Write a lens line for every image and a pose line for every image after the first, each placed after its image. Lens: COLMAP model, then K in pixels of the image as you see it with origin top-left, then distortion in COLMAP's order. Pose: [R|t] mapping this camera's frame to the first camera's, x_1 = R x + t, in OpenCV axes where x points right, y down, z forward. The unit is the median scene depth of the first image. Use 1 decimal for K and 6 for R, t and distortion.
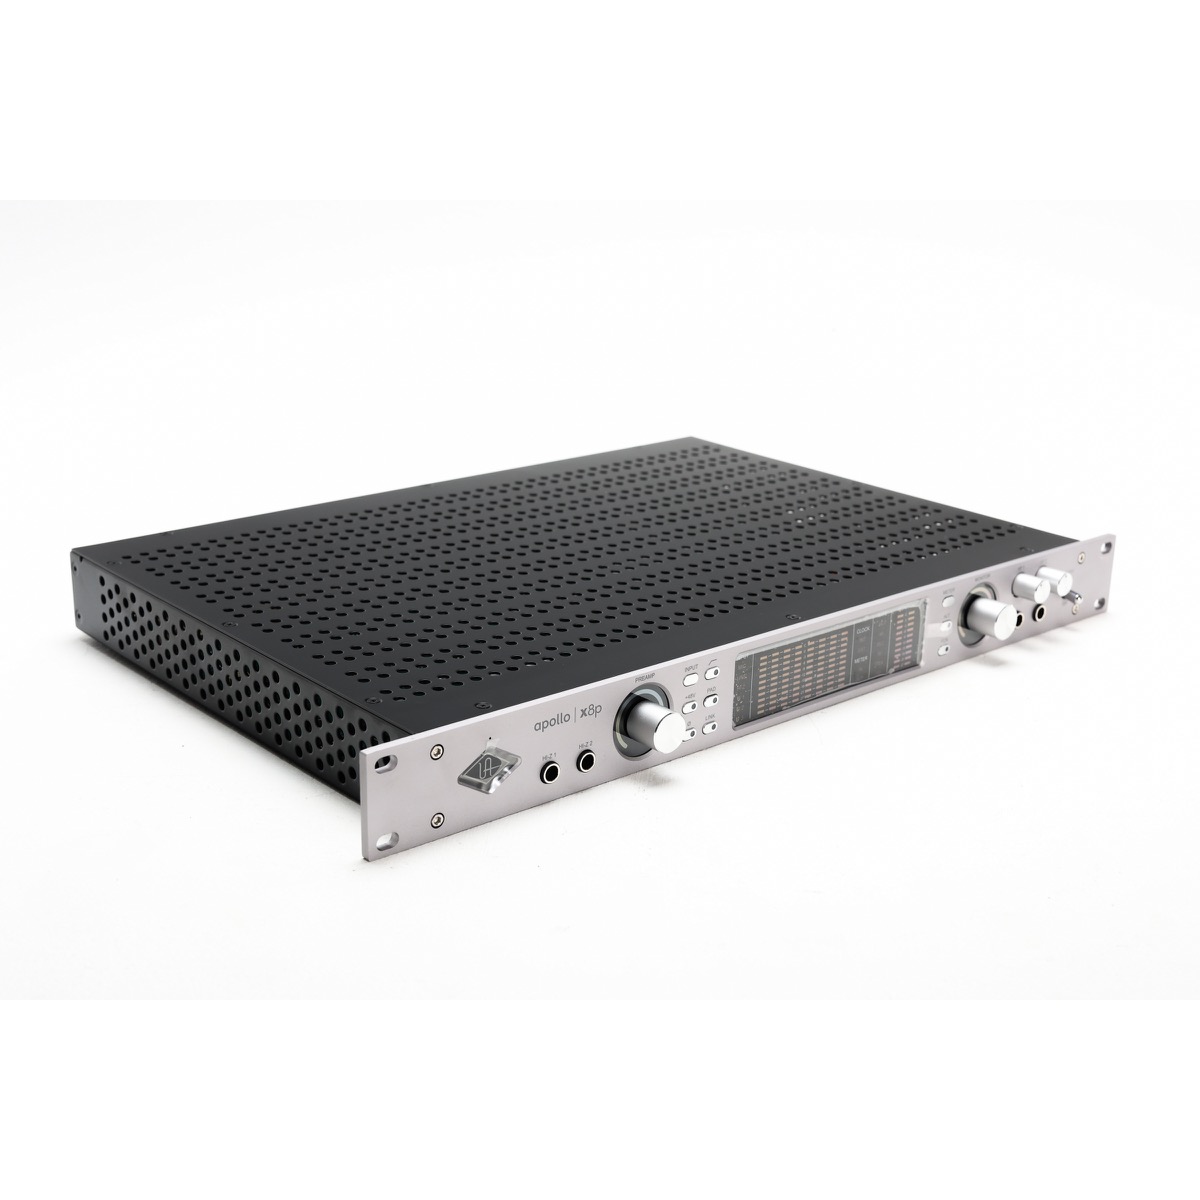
lens RADIAL K [[1746.5, 0, 600.0], [0, 1746.5, 600.0], [0, 0, 1]] dist [-0.033448, 0.062273]
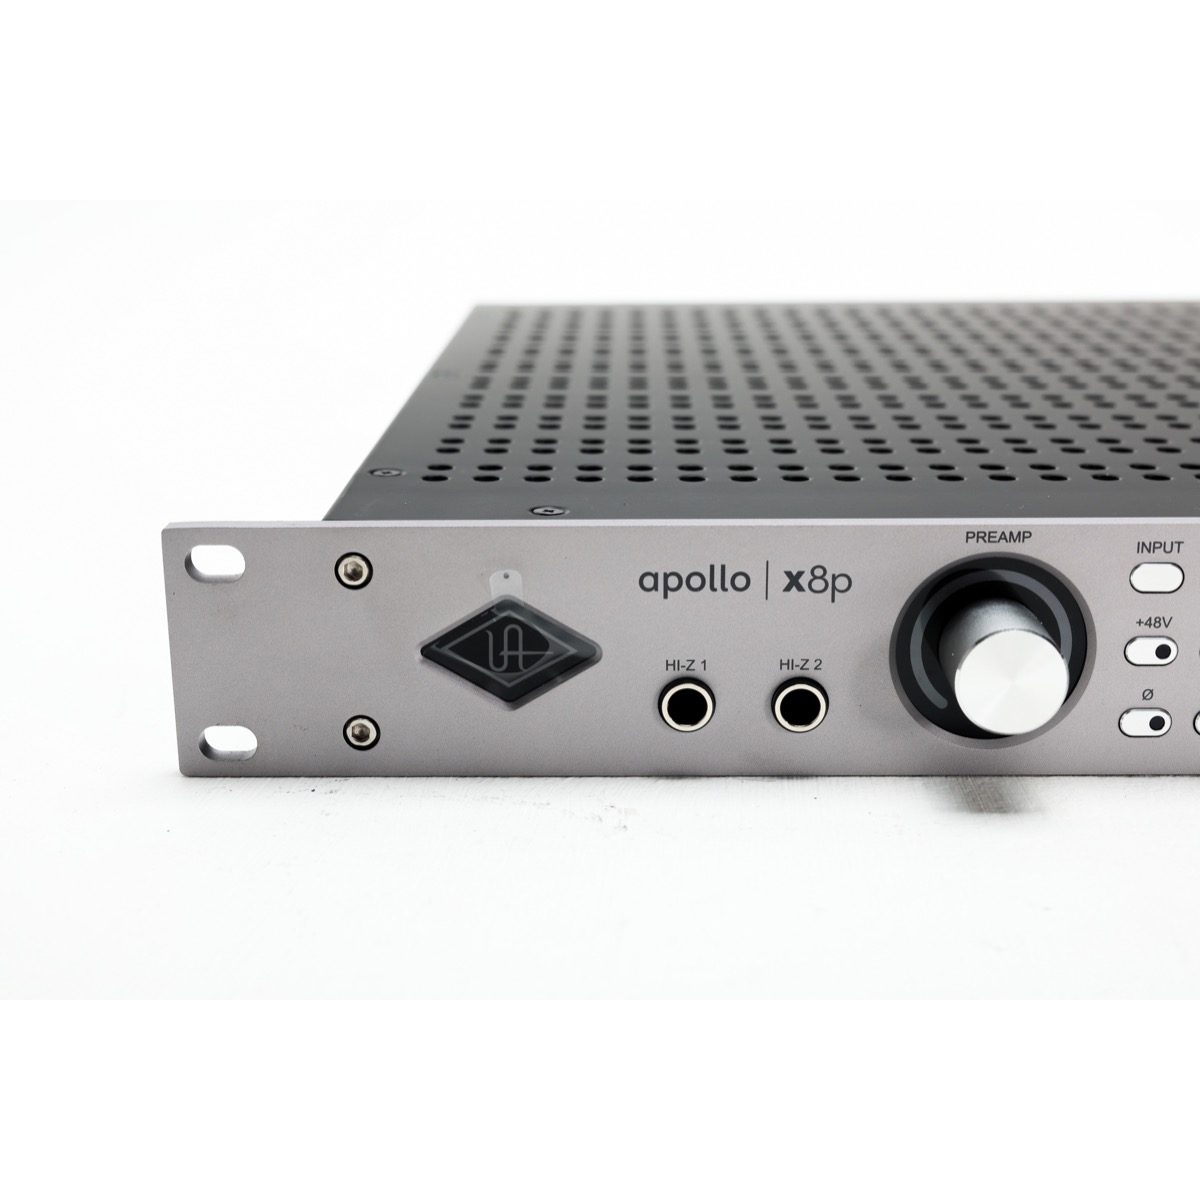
lens RADIAL K [[1822.1, 0, 600.0], [0, 1822.1, 600.0], [0, 0, 1]] dist [-0.012467, 0.081890]
pose [[0.749814, 0.172591, -0.638742, 0.216022], [-0.186261, 0.981398, 0.046528, 0.054301], [0.634890, 0.084086, 0.768013, 0.609365]]
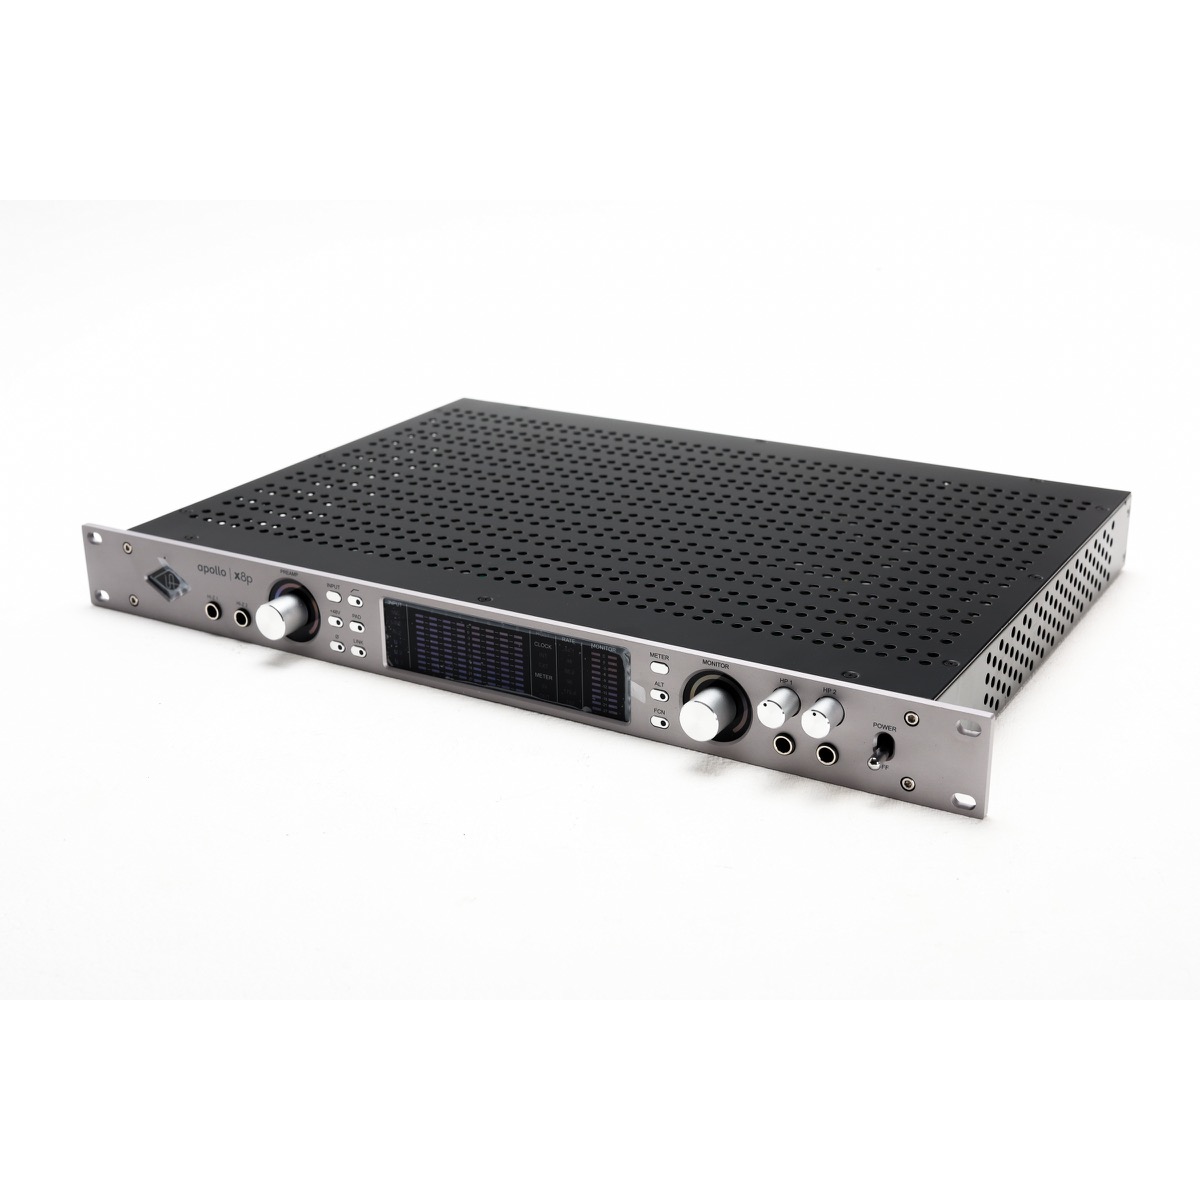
lens RADIAL K [[1746.5, 0, 600.0], [0, 1746.5, 600.0], [0, 0, 1]] dist [-0.033448, 0.062273]
pose [[0.326471, 0.322780, -0.888386, 1.086546], [-0.280967, 0.930541, 0.234844, -0.258871], [0.902482, 0.172937, 0.394485, 0.711057]]
